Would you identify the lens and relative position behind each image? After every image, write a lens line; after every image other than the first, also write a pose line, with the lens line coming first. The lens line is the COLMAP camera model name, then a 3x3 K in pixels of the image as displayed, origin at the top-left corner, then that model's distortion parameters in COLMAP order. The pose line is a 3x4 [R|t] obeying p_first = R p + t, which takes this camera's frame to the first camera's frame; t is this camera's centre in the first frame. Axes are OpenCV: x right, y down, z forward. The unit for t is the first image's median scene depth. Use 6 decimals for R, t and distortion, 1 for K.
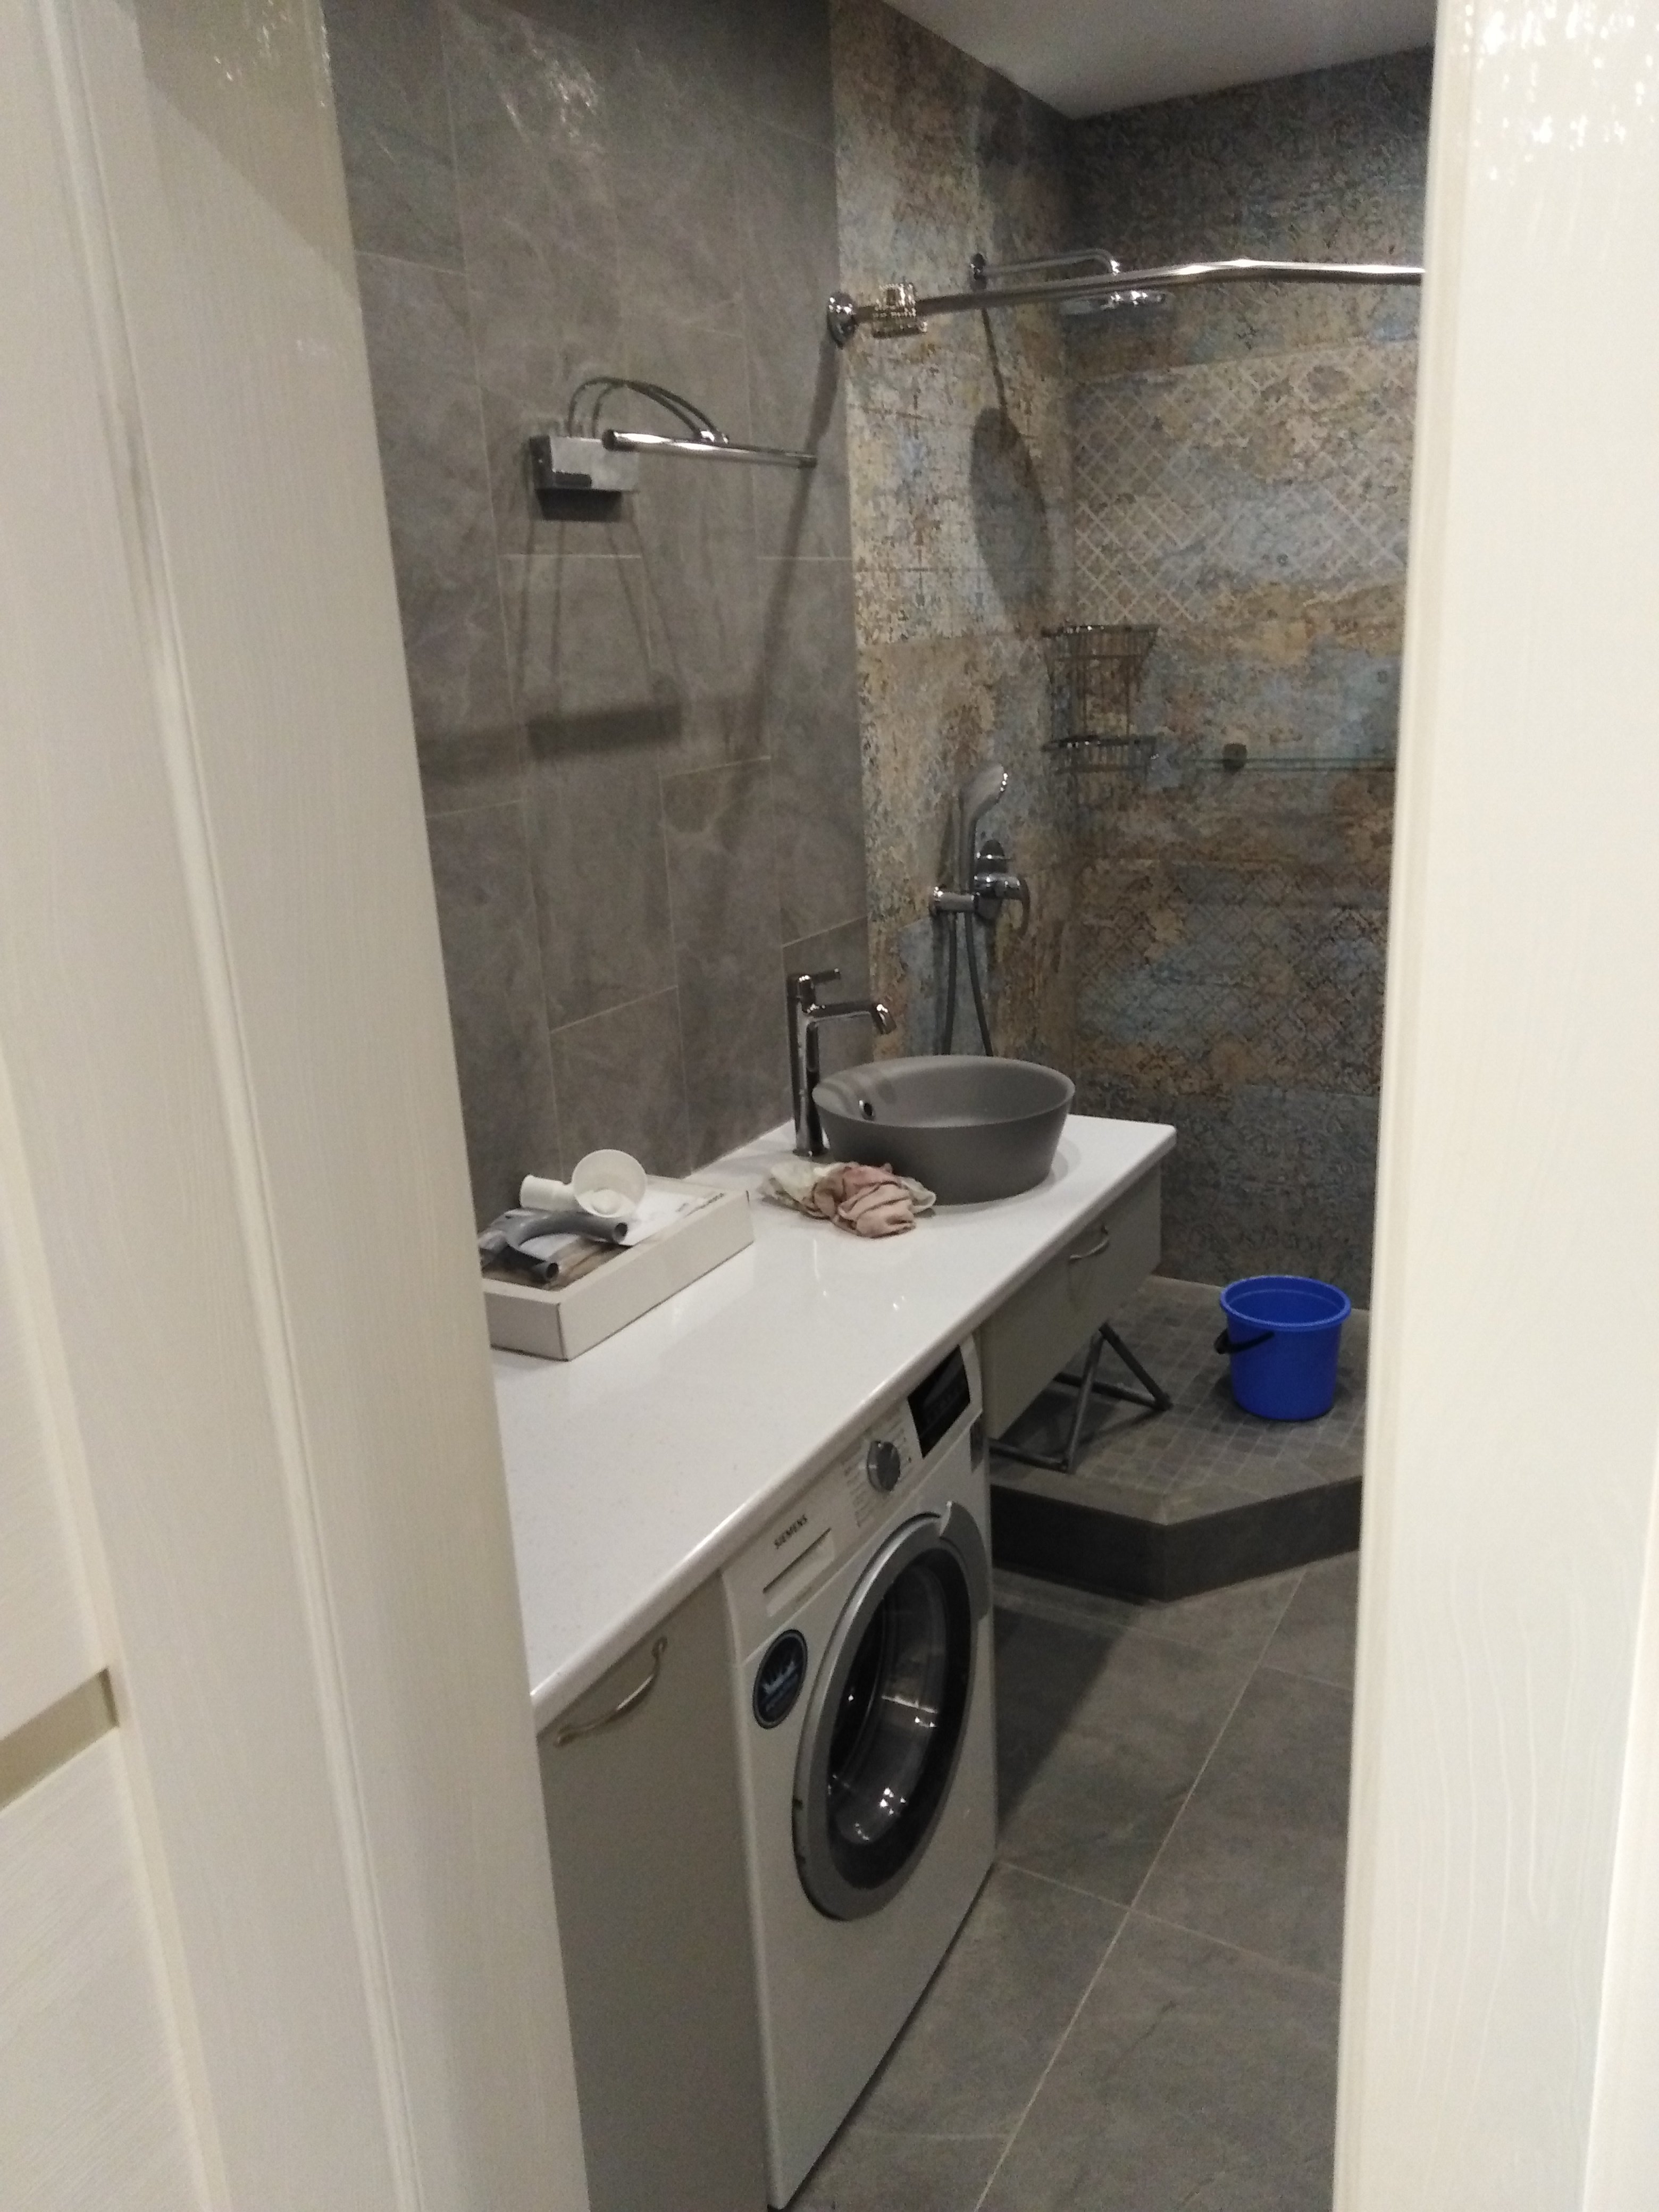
lens RADIAL K [[1660.3, 0, 830.6], [0, 1660.3, 1118.8], [0, 0, 1]] dist [0.033469, -0.047966]
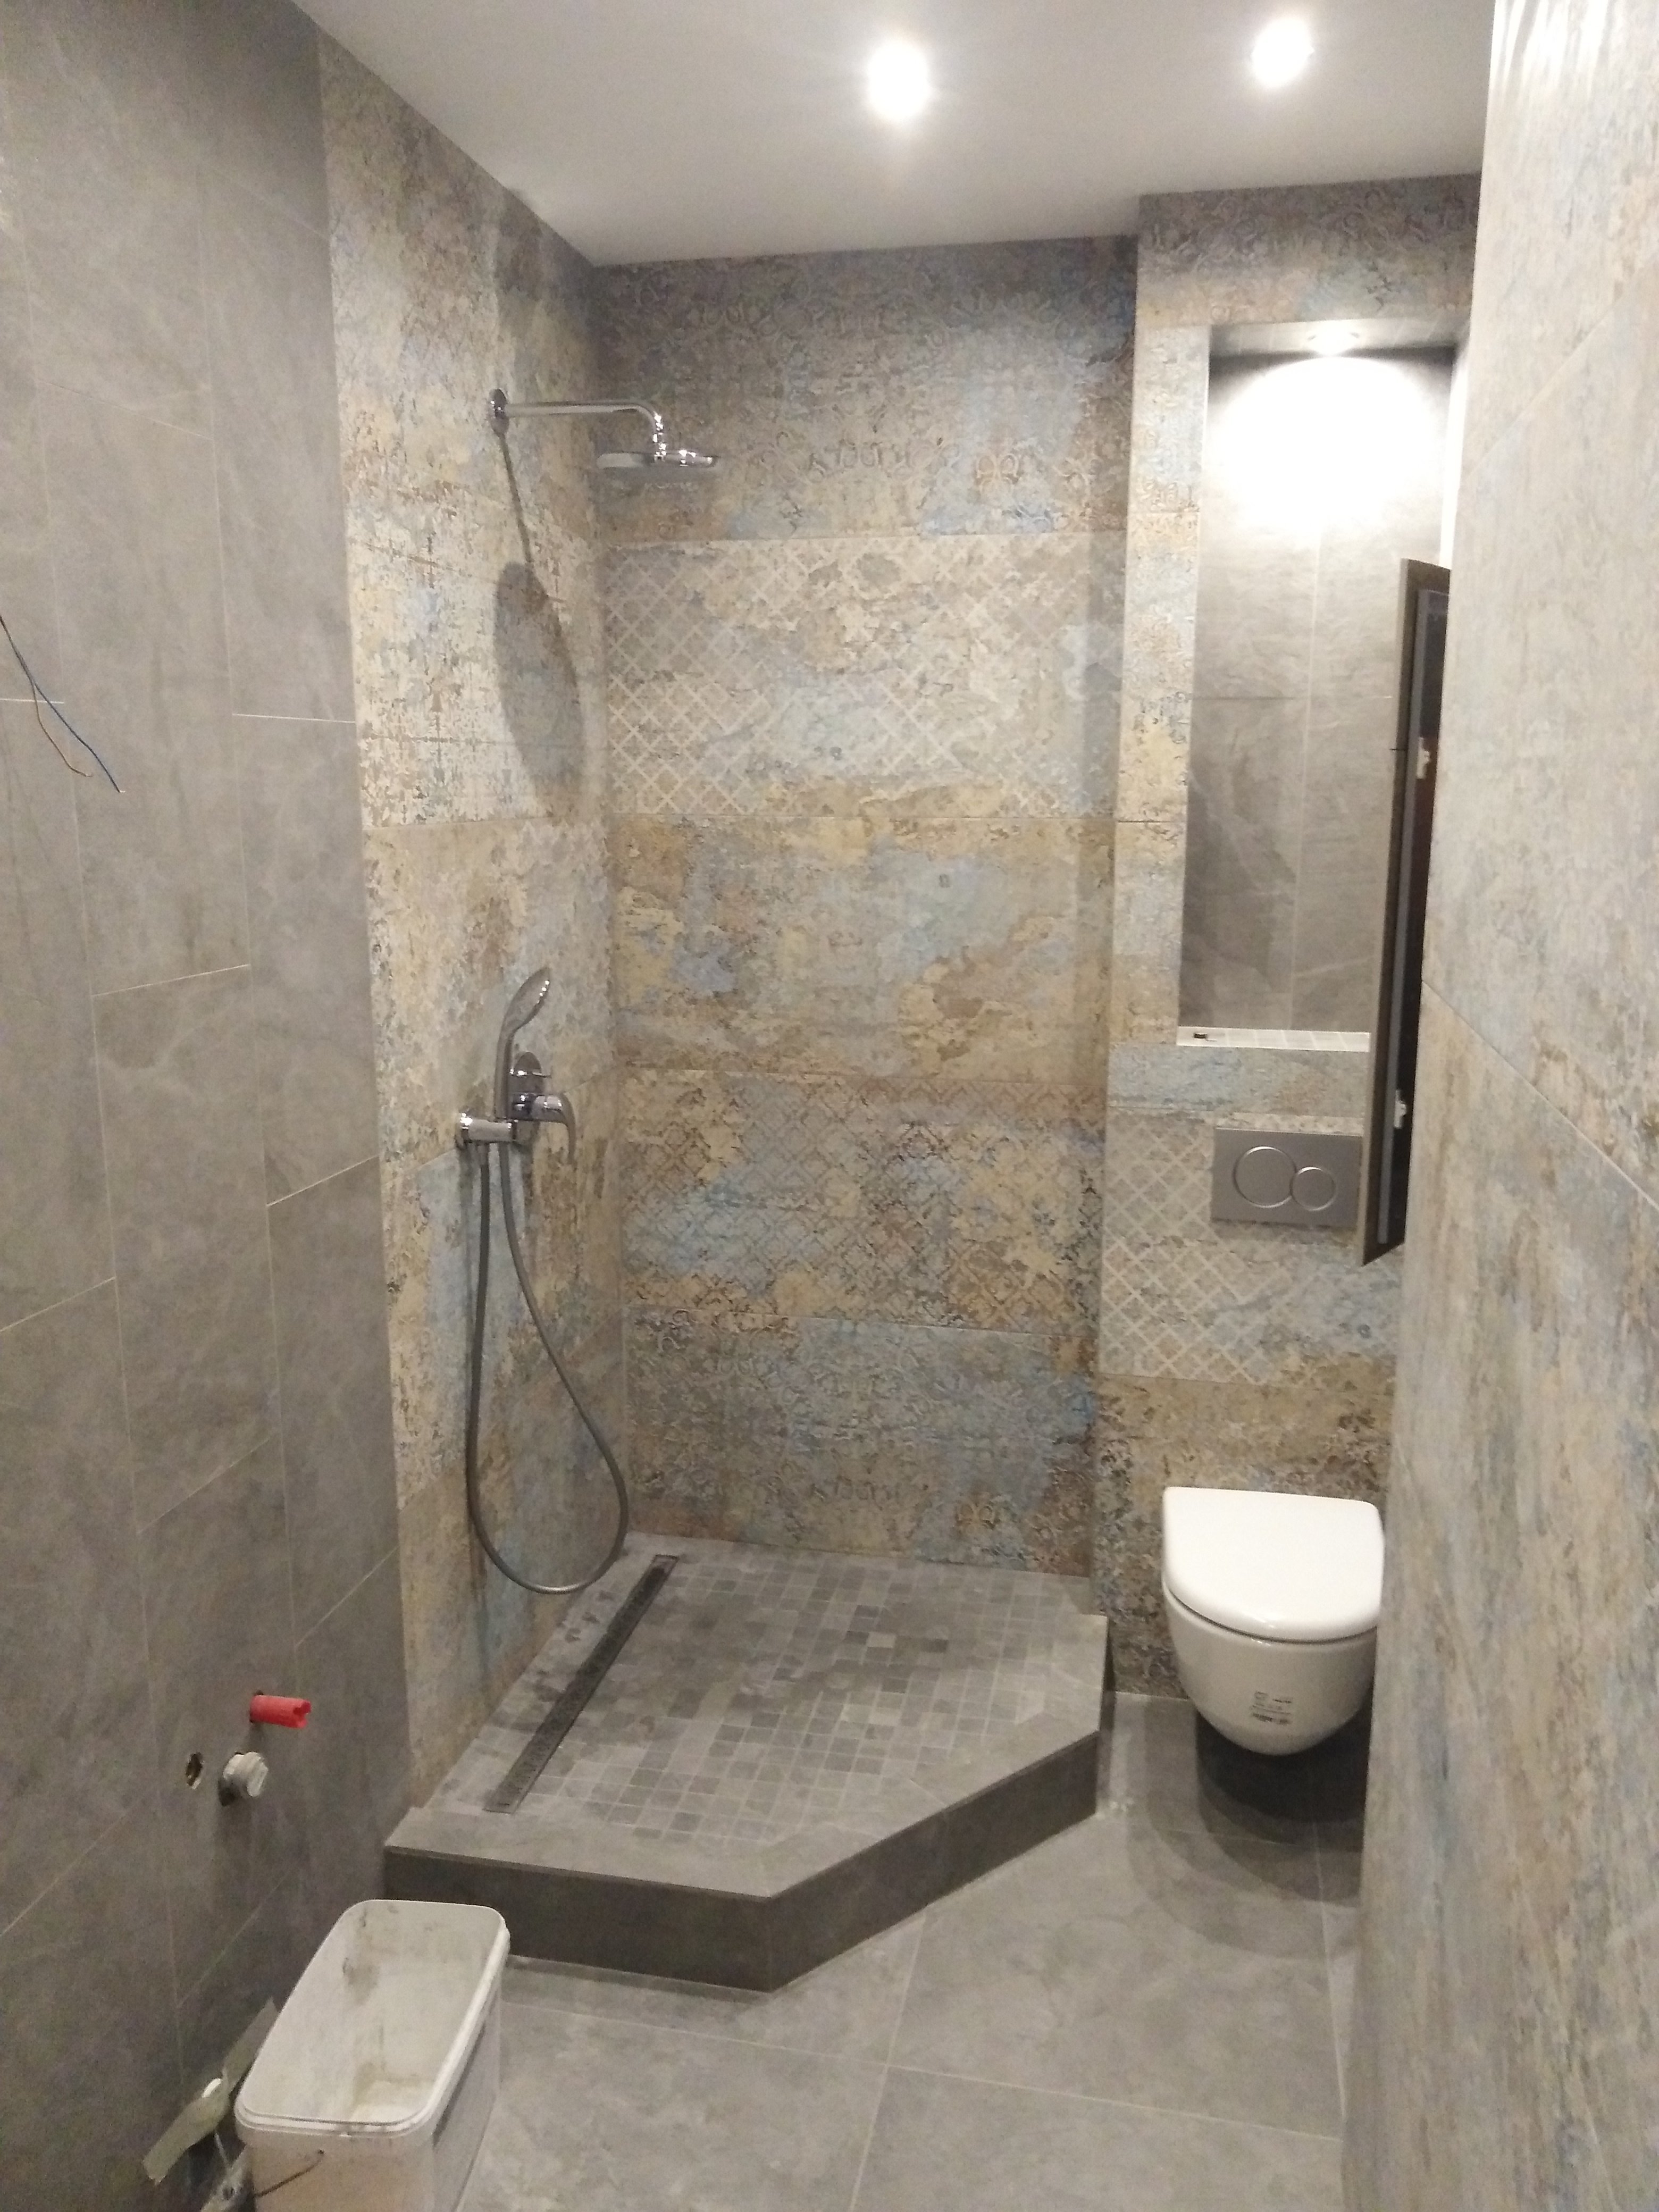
lens RADIAL K [[1660.3, 0, 843.6], [0, 1660.3, 1101.1], [0, 0, 1]] dist [0.033469, -0.047966]
pose [[0.951303, -0.008624, 0.308136, -0.010776], [0.041355, 0.994143, -0.099850, -0.053718], [-0.305470, 0.107730, 0.946088, 0.155781]]
